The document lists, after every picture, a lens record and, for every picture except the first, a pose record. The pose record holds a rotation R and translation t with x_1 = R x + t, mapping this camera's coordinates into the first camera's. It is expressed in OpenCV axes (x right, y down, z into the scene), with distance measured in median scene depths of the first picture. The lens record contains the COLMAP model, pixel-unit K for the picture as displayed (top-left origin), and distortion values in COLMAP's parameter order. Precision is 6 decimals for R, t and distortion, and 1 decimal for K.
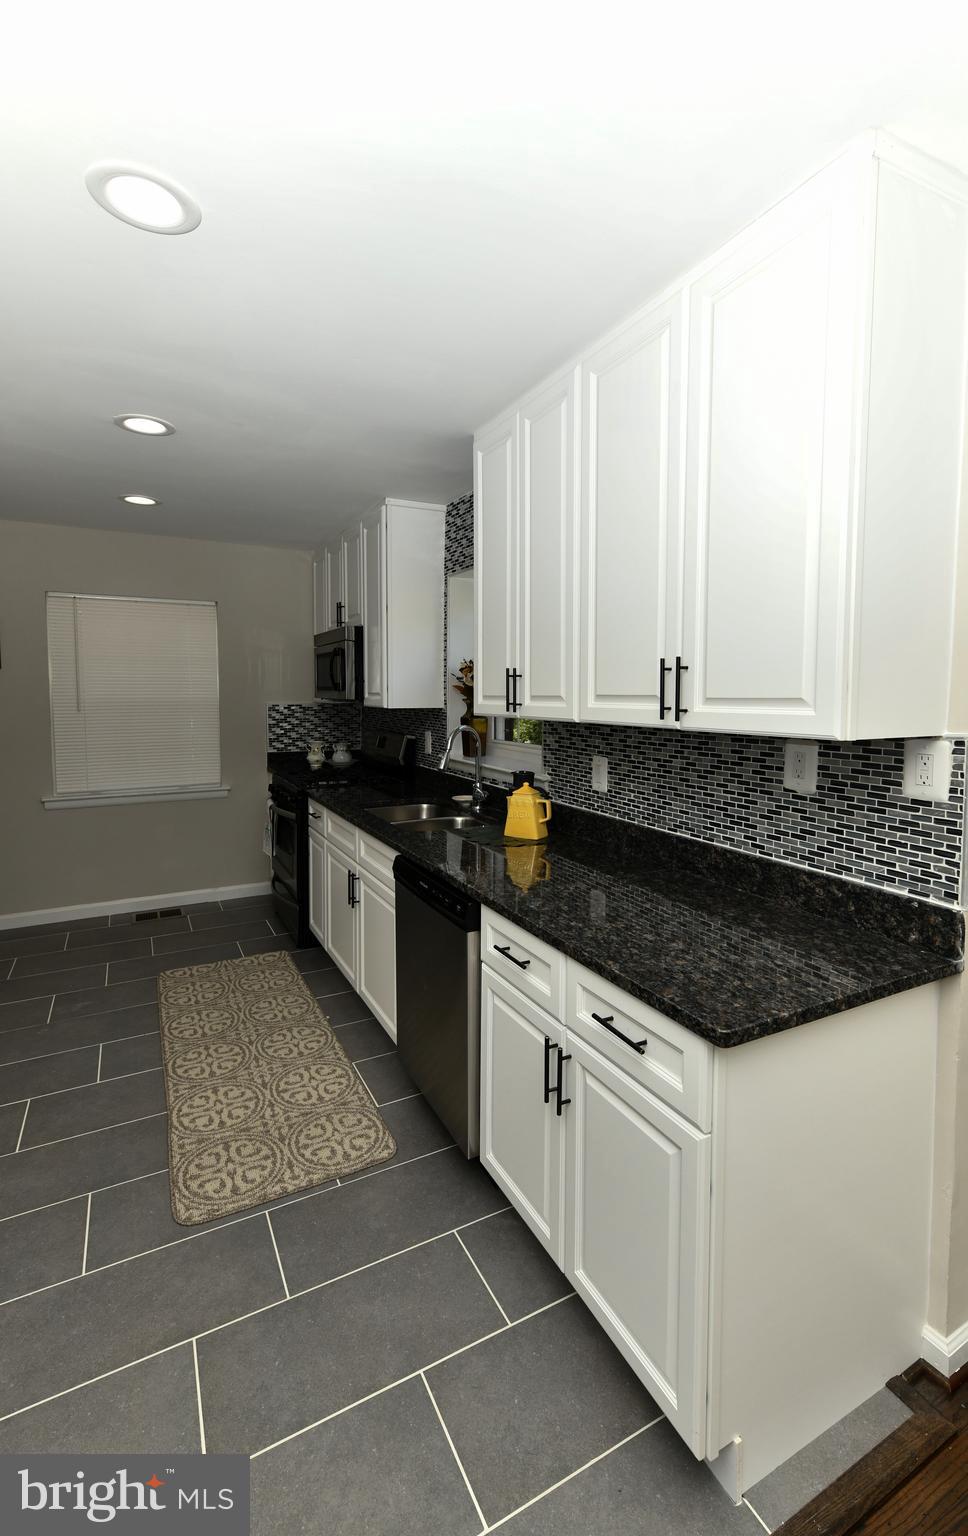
lens RADIAL K [[681.2, 0, 597.6], [0, 681.2, 723.4], [0, 0, 1]] dist [0.016306, -0.000008]
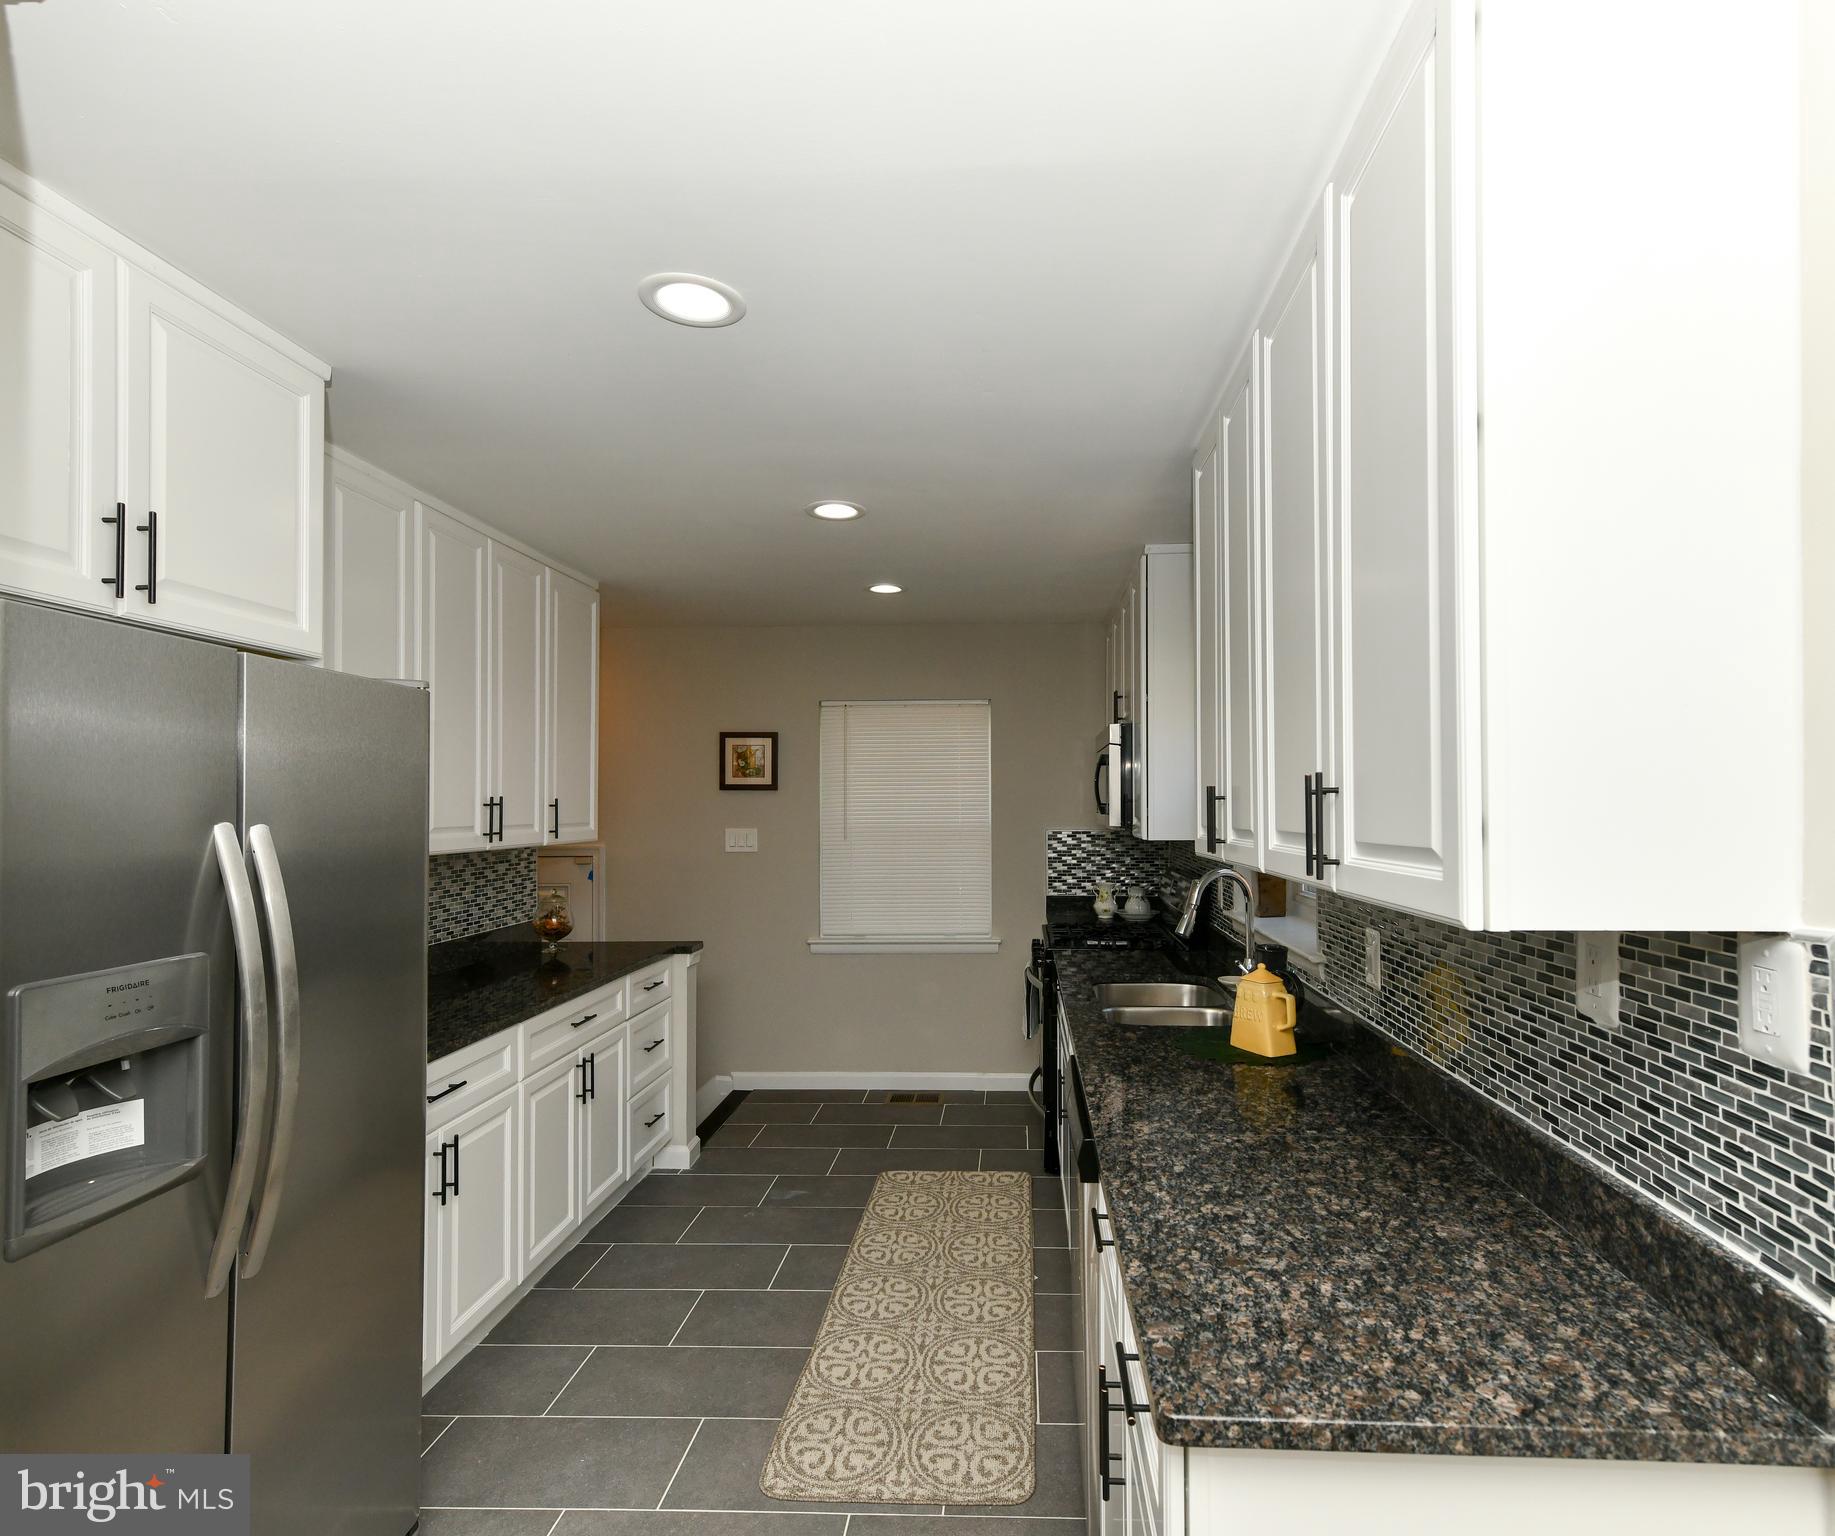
lens RADIAL K [[1061.3, 0, 1082.1], [0, 1061.3, 774.3], [0, 0, 1]] dist [0.020522, -0.001290]
pose [[0.853158, -0.016178, -0.521402, 0.318484], [-0.024417, 0.997185, -0.070894, -0.017430], [0.521081, 0.073215, 0.850361, 0.070521]]
